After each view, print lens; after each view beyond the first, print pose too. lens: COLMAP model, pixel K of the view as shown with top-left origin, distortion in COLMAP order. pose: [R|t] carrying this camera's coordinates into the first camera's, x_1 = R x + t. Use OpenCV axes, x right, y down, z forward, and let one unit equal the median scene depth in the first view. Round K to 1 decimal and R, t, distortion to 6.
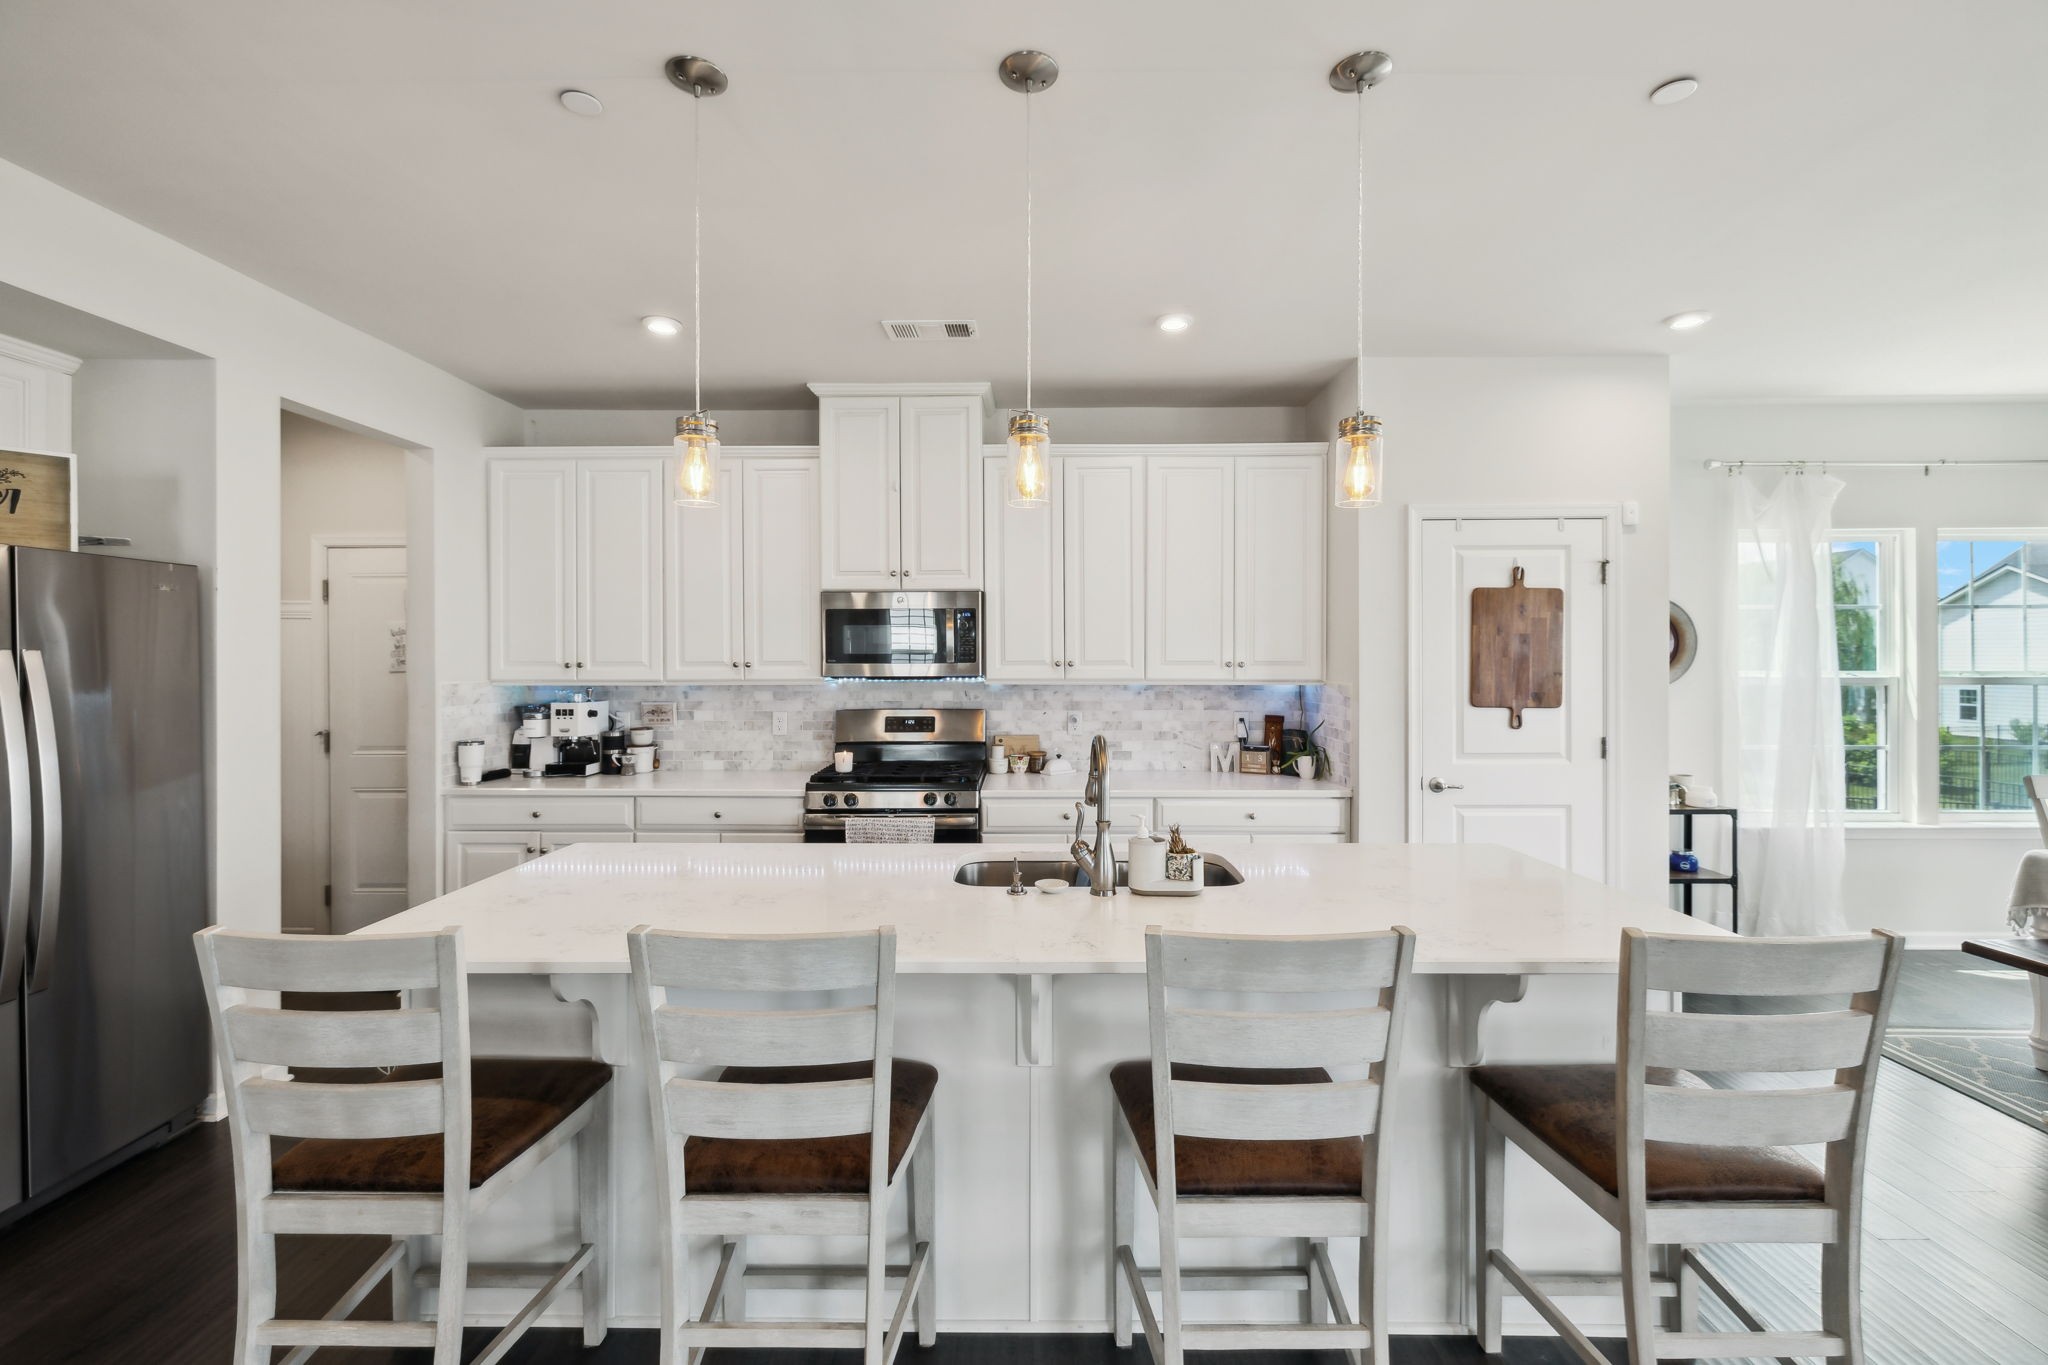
lens RADIAL K [[864.4, 0, 1022.3], [0, 864.4, 658.2], [0, 0, 1]] dist [0.000847, -0.000387]
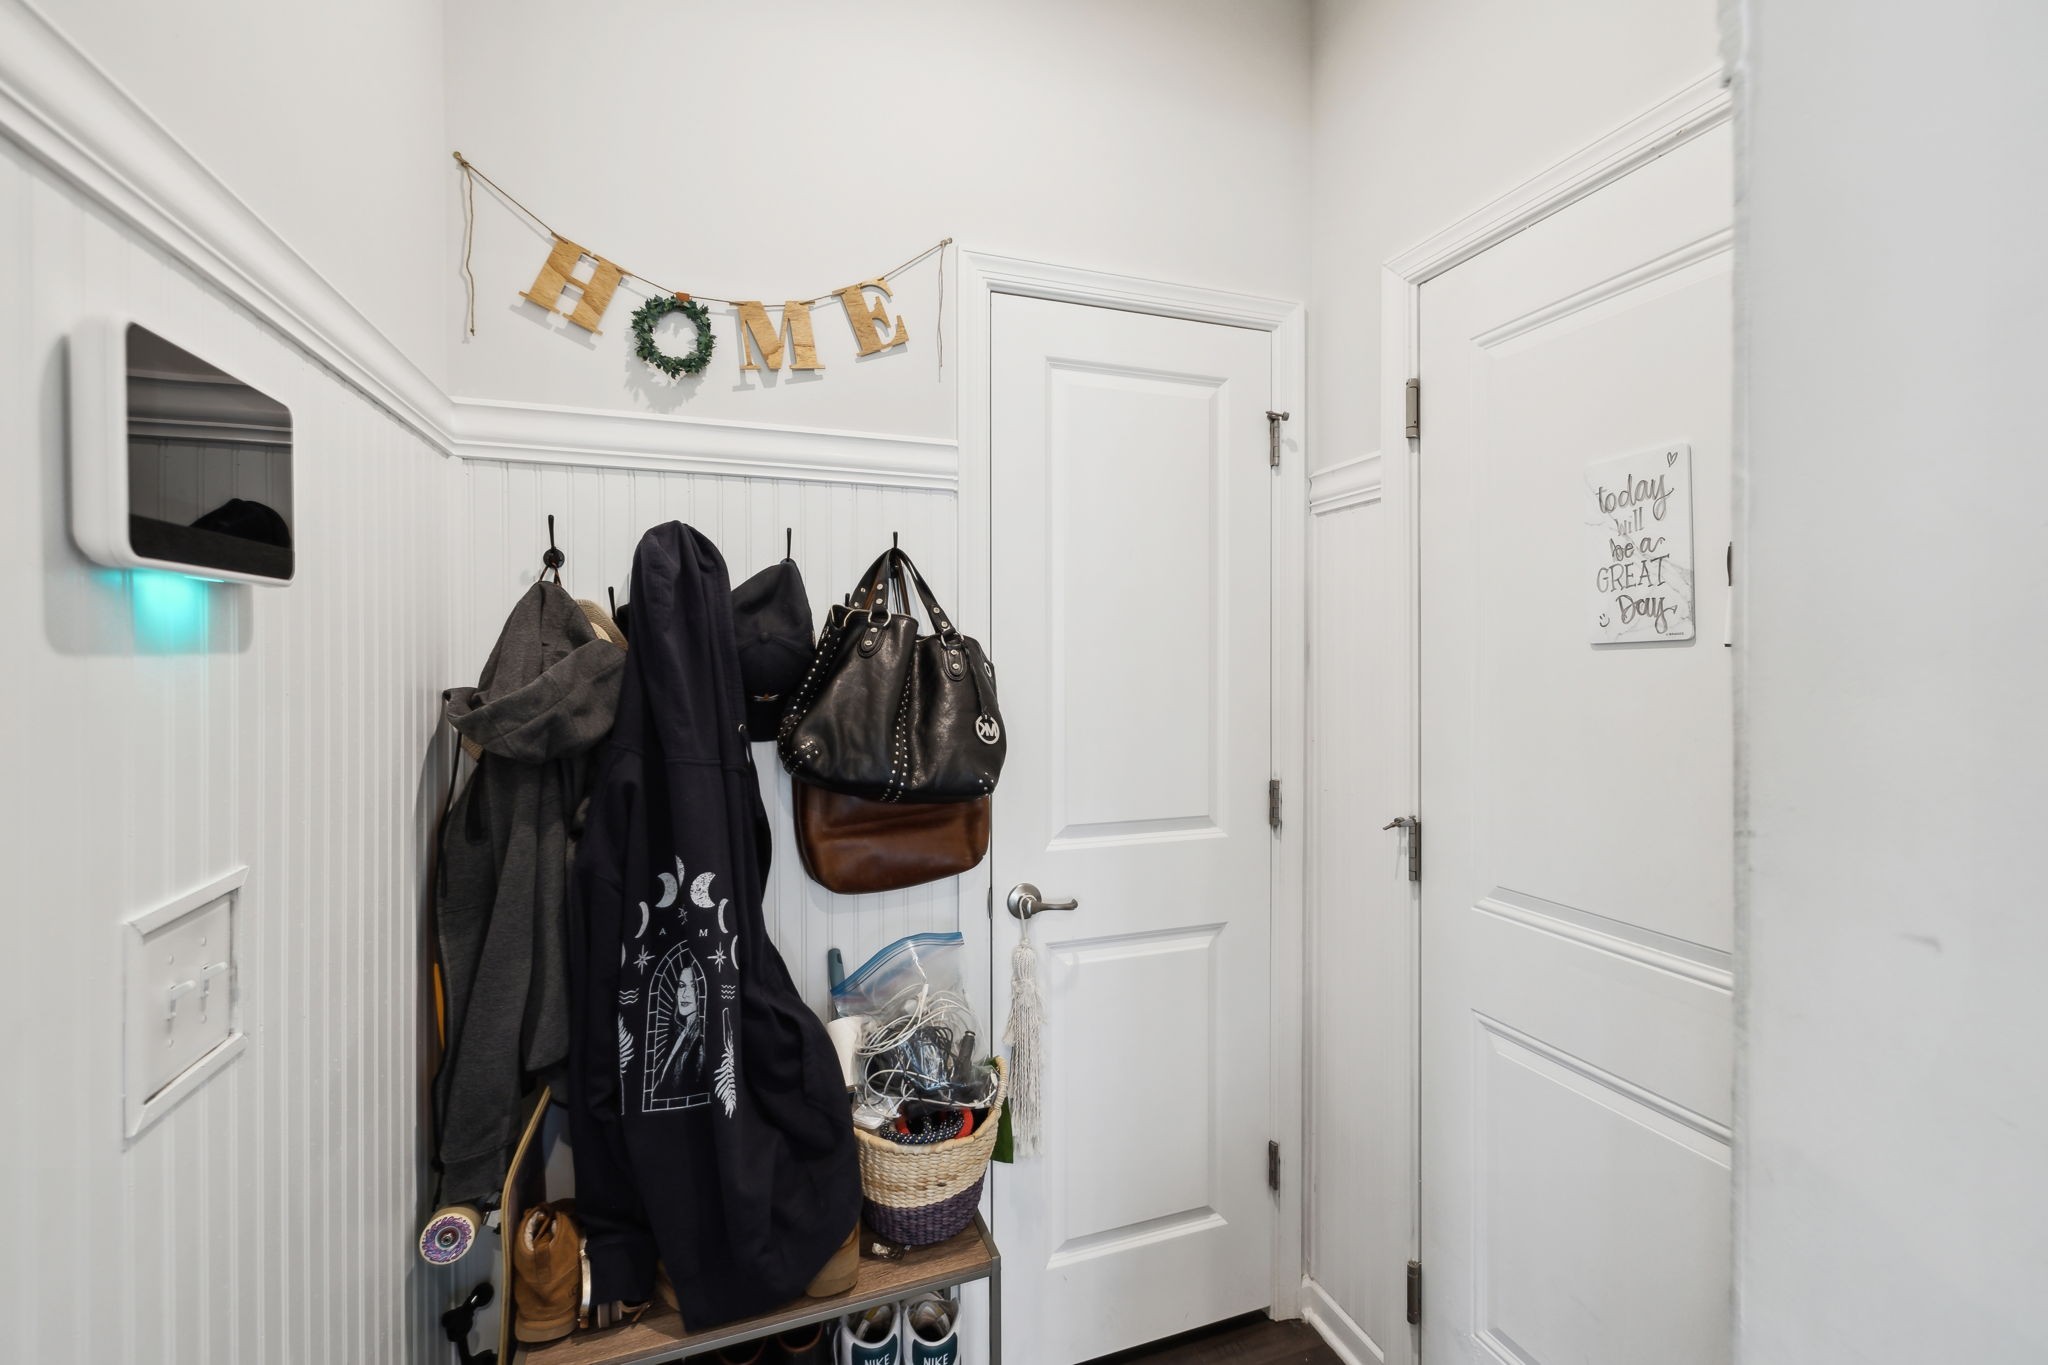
lens RADIAL K [[864.4, 0, 1016.1], [0, 864.4, 665.0], [0, 0, 1]] dist [0.000847, -0.000387]
pose [[0.342810, 0.011732, -0.939331, -0.556620], [0.000821, 0.999918, 0.012788, 0.019178], [0.939404, -0.005156, 0.342773, 0.761417]]
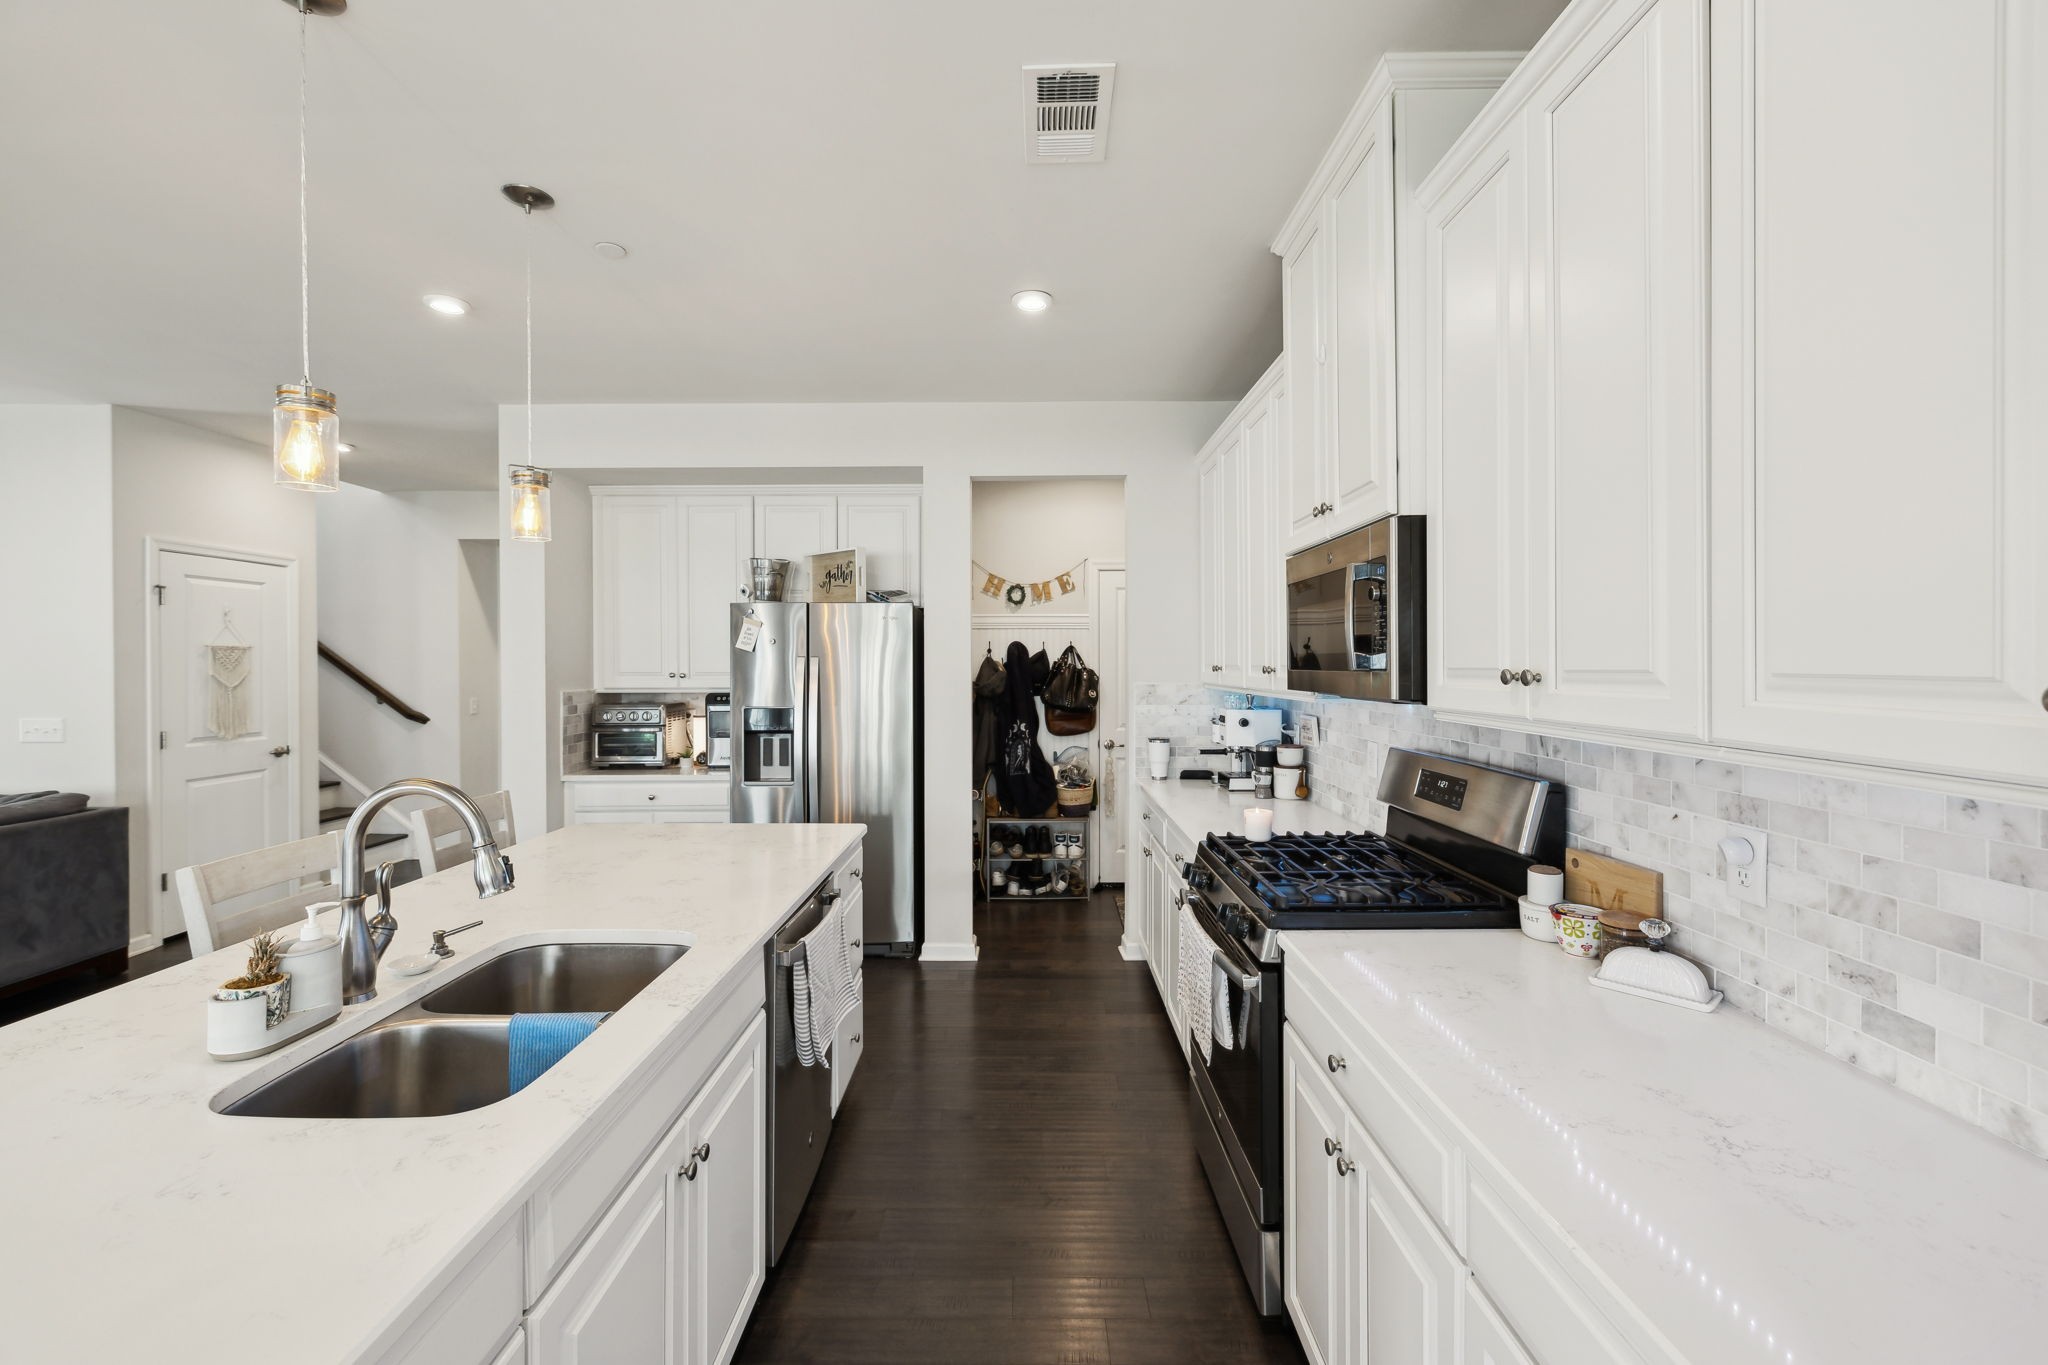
lens RADIAL K [[864.4, 0, 1013.7], [0, 864.4, 663.8], [0, 0, 1]] dist [0.000847, -0.000387]
pose [[0.003867, 0.004760, -0.999981, 0.387116], [0.004146, 0.999980, 0.004776, -0.001755], [0.999984, -0.004164, 0.003848, 0.743884]]
